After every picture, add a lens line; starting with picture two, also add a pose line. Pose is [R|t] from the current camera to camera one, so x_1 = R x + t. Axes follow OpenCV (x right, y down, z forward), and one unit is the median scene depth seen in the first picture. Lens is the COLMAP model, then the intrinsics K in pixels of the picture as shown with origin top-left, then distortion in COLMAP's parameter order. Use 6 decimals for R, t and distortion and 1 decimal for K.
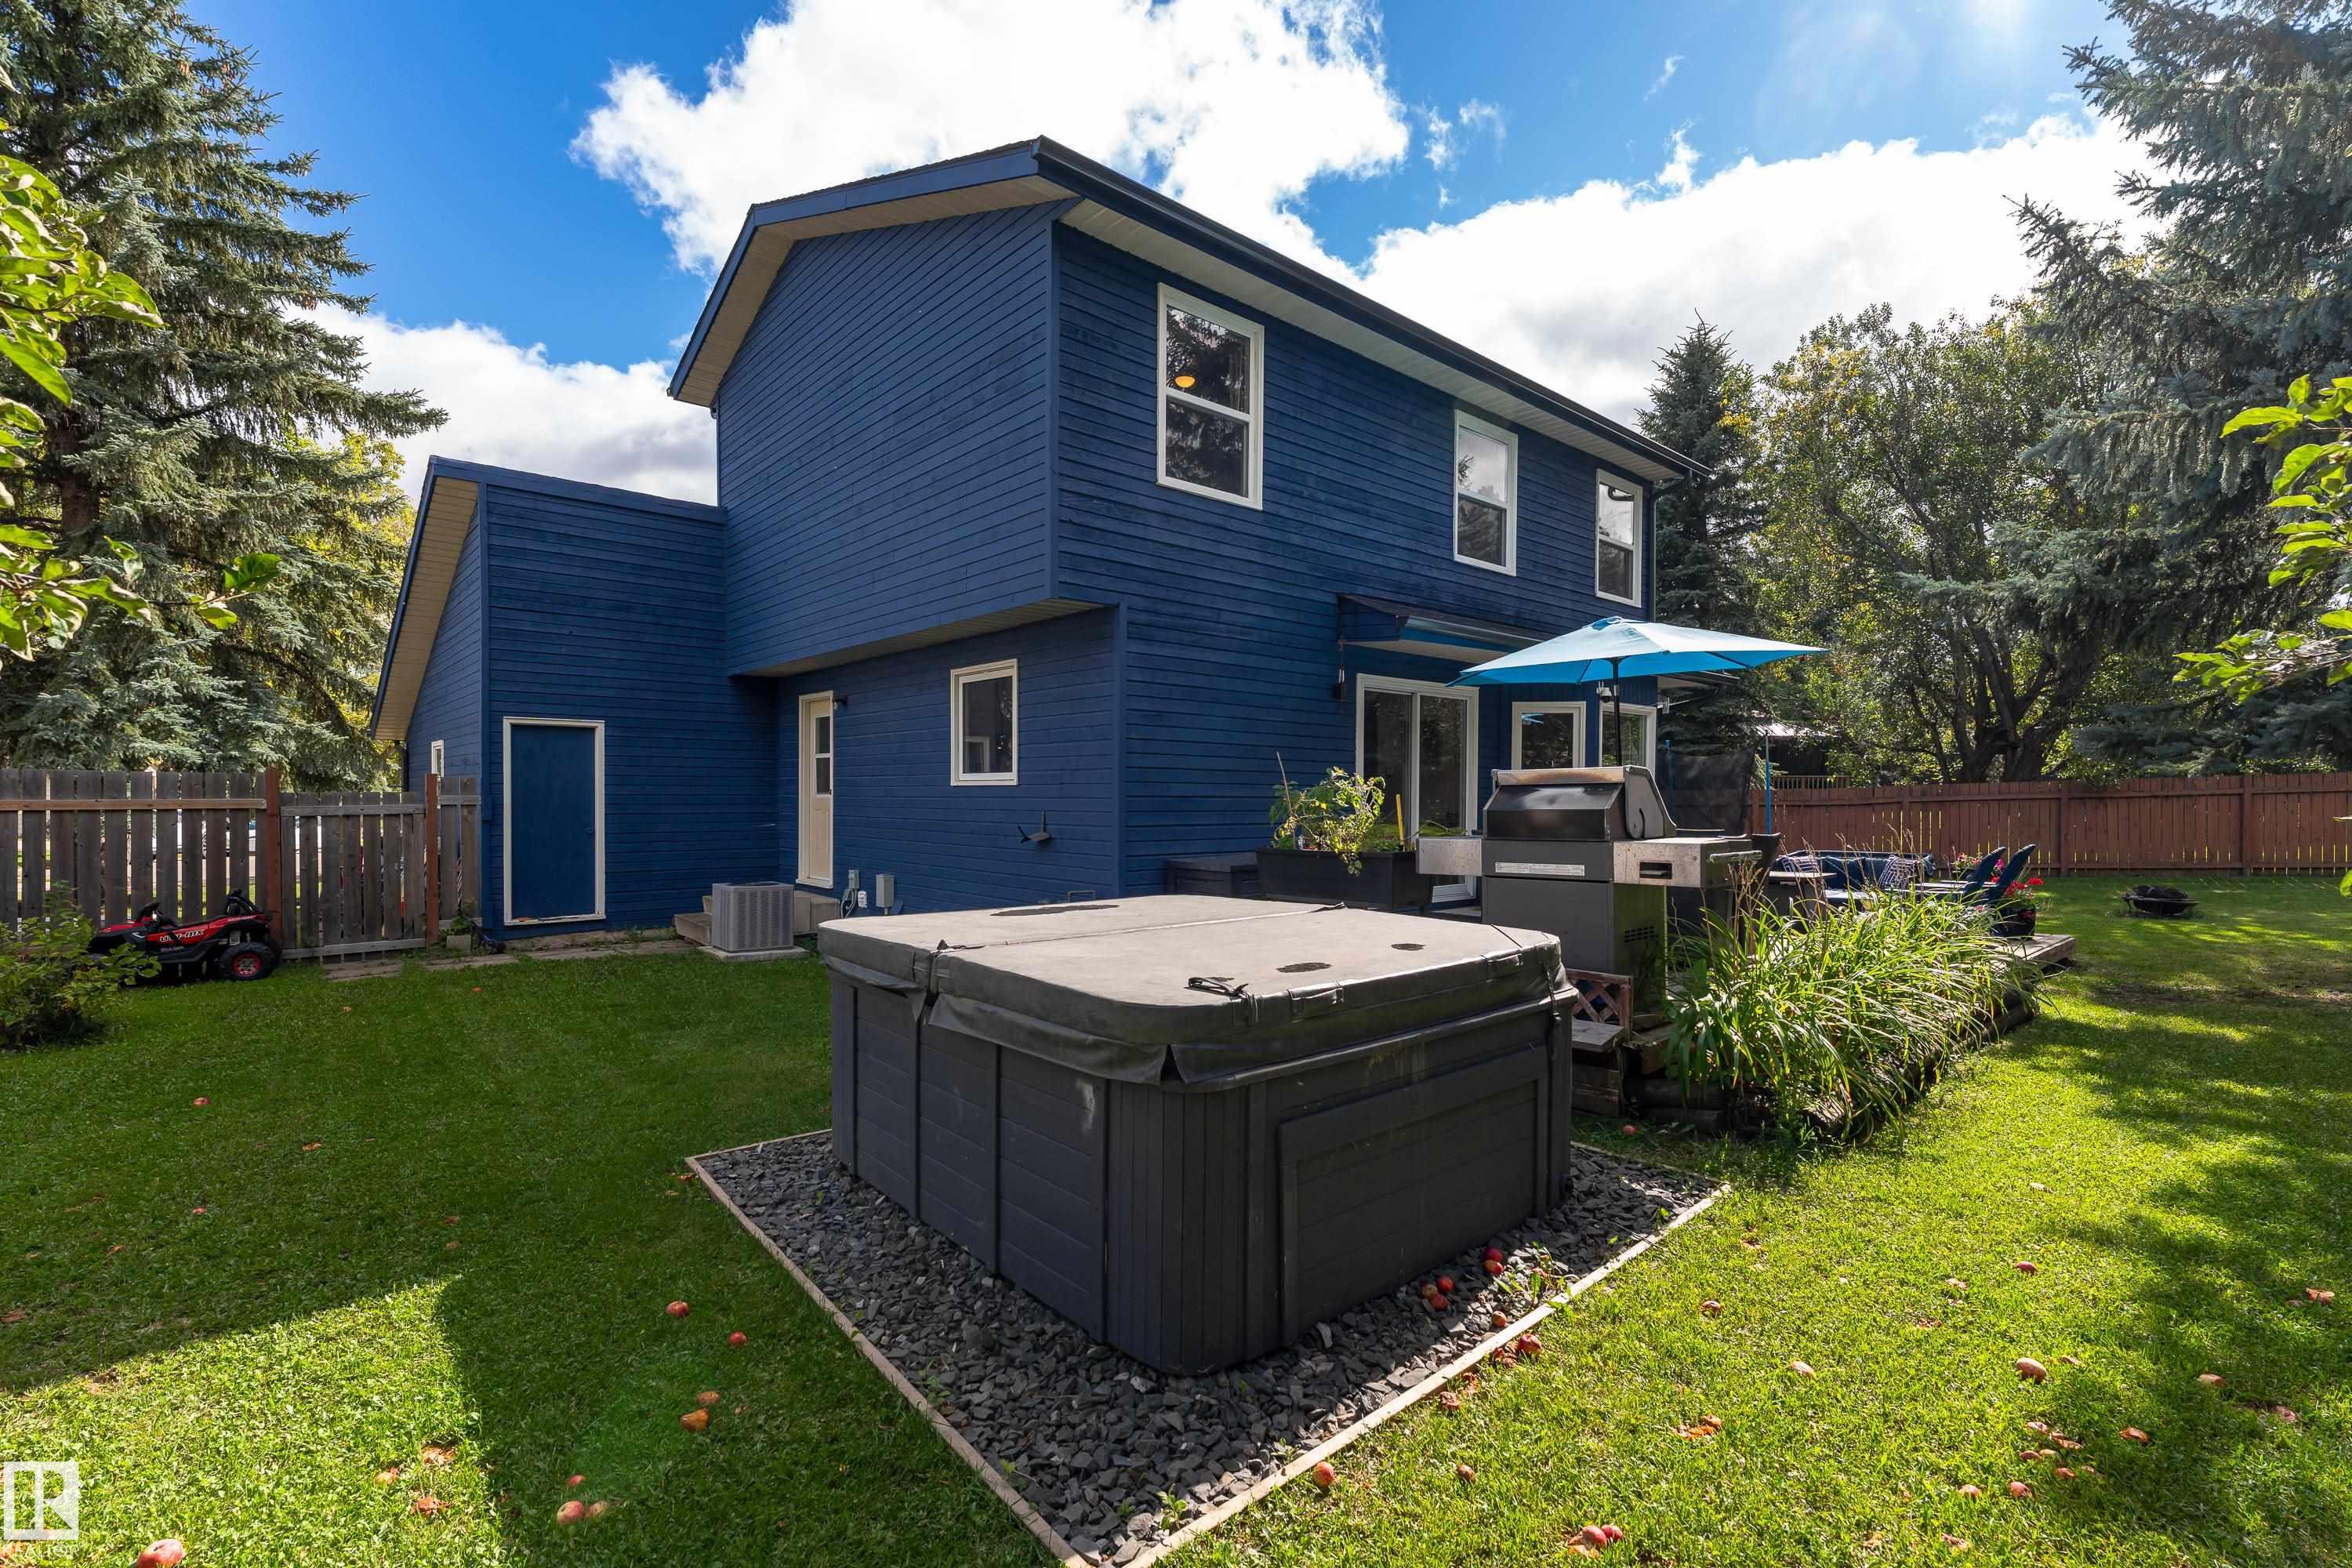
lens RADIAL K [[1060.4, 0, 1157.9], [0, 1060.4, 803.7], [0, 0, 1]] dist [0.028935, 0.000777]
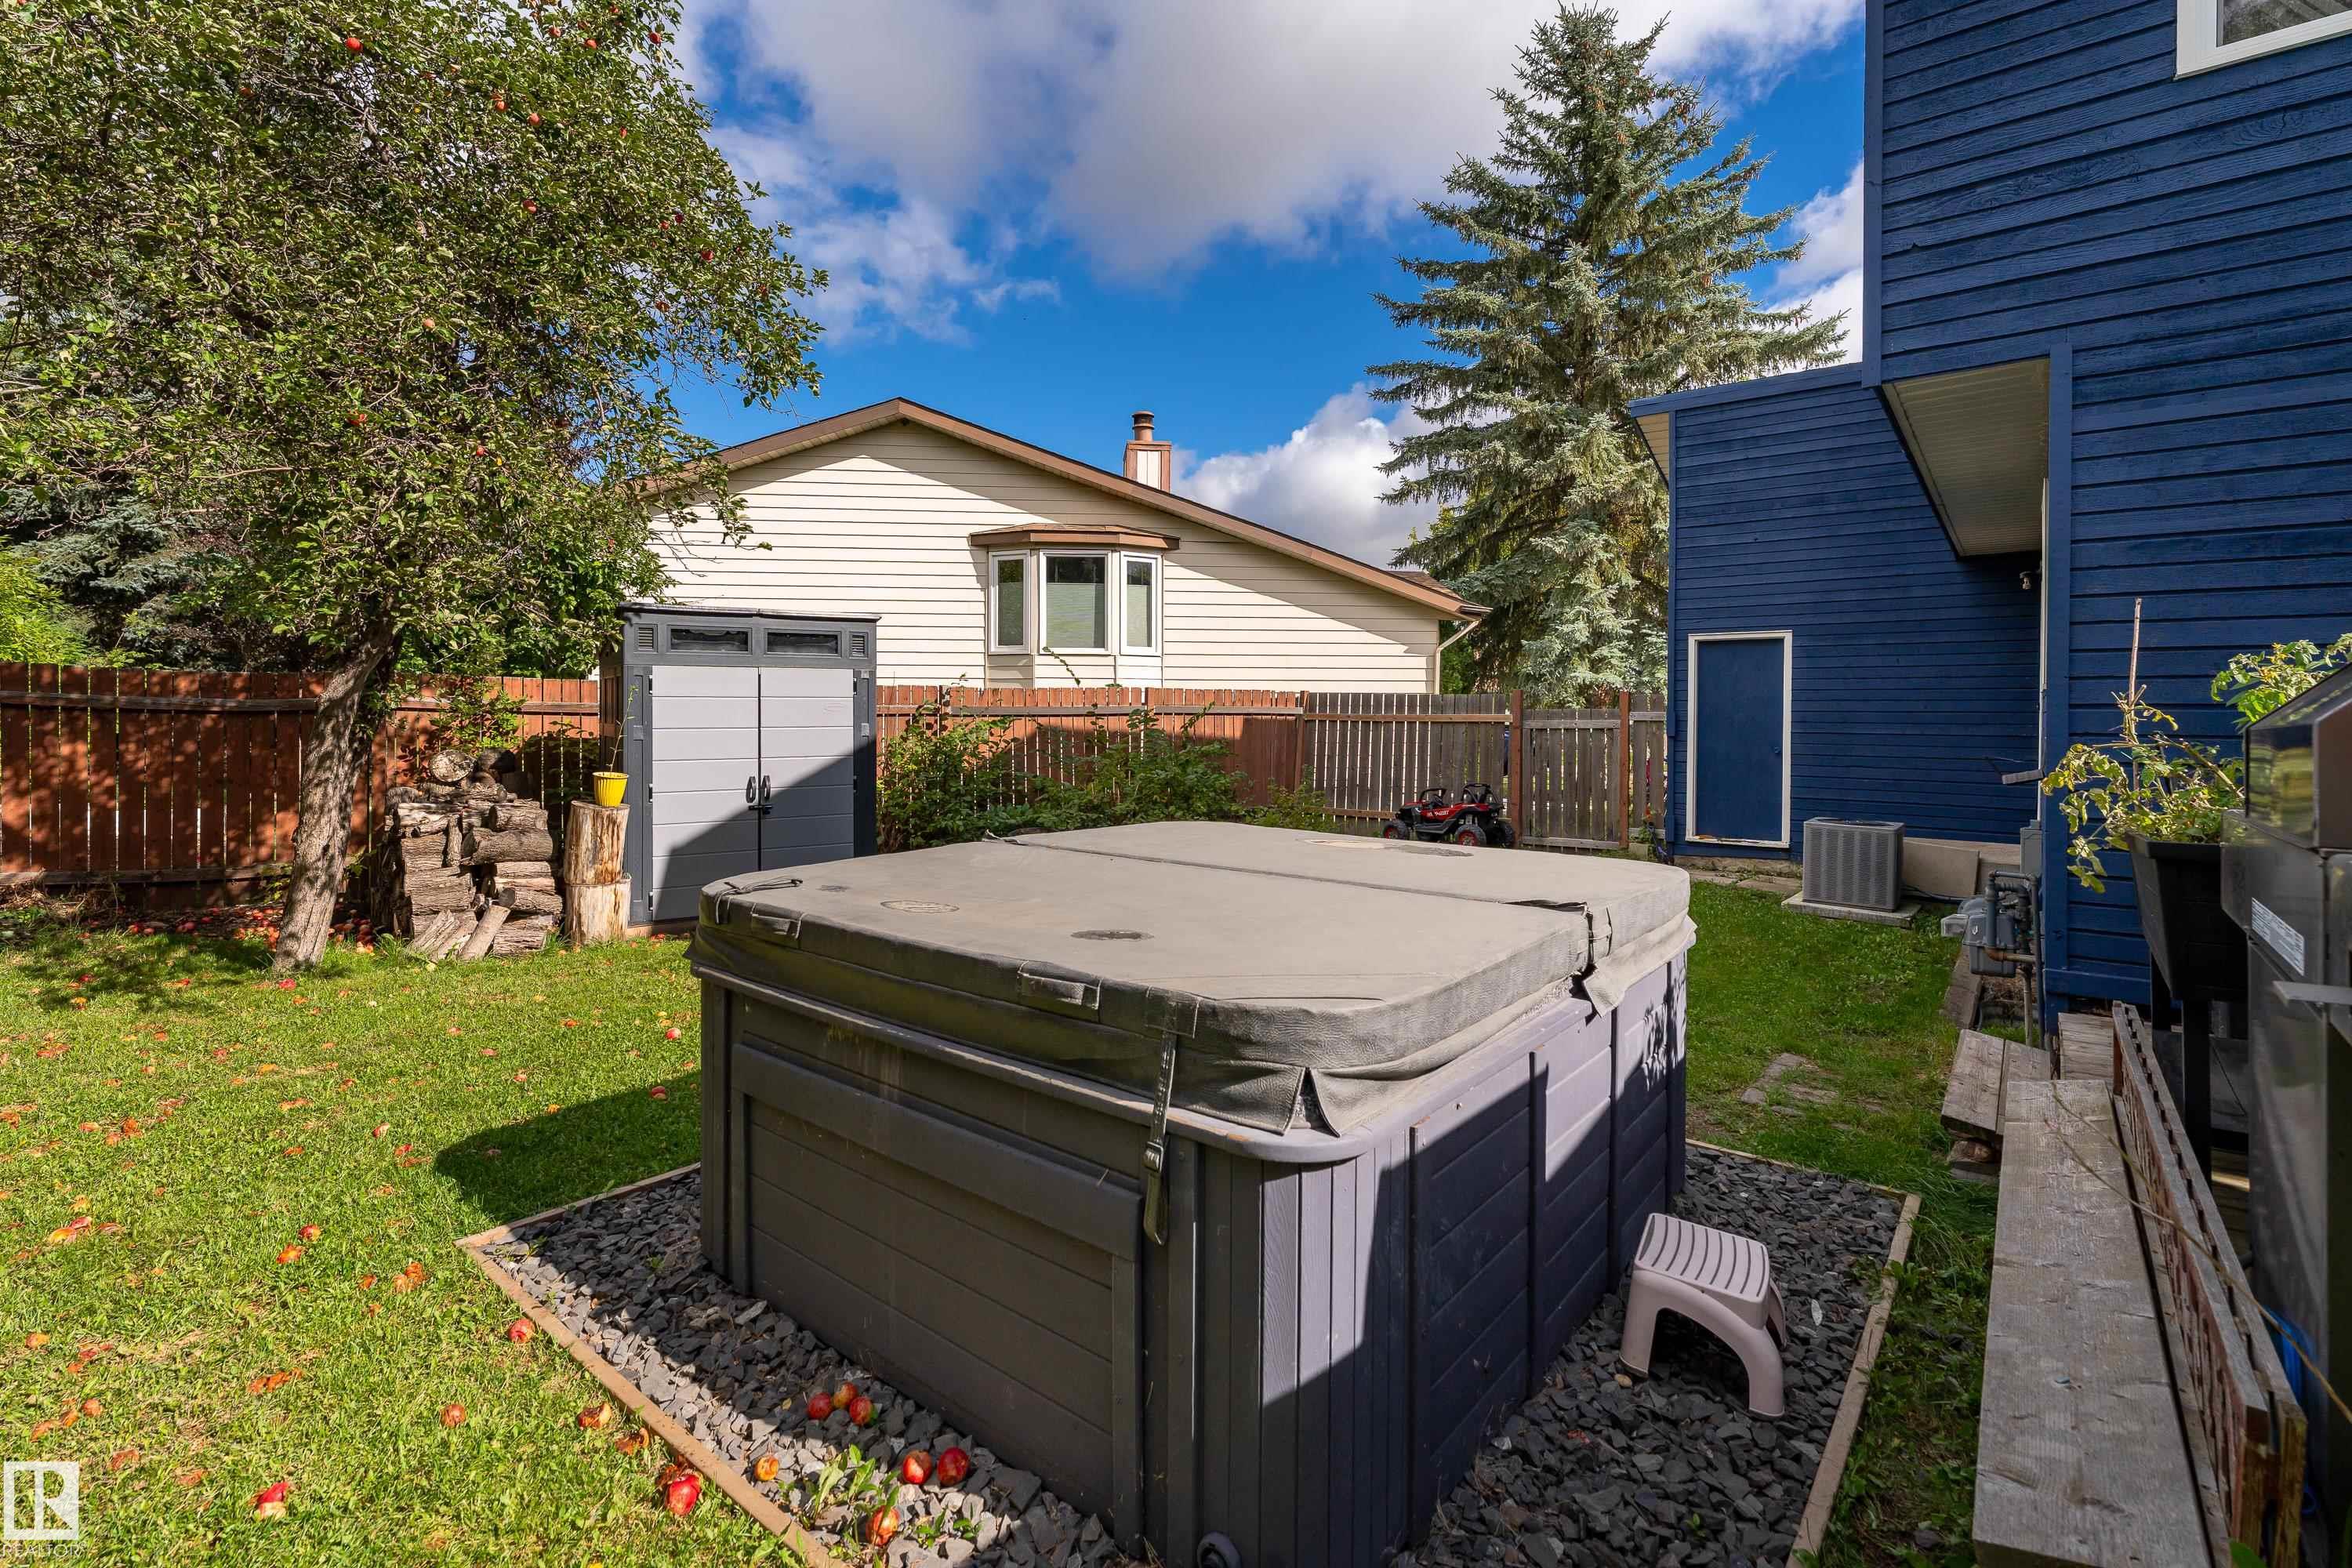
lens RADIAL K [[1060.4, 0, 1145.3], [0, 1060.4, 702.9], [0, 0, 1]] dist [0.028935, 0.000777]
pose [[0.184180, -0.009829, -0.982843, 0.291312], [-0.011435, 0.999861, -0.012142, 0.001859], [0.982826, 0.013476, 0.184042, 0.309146]]
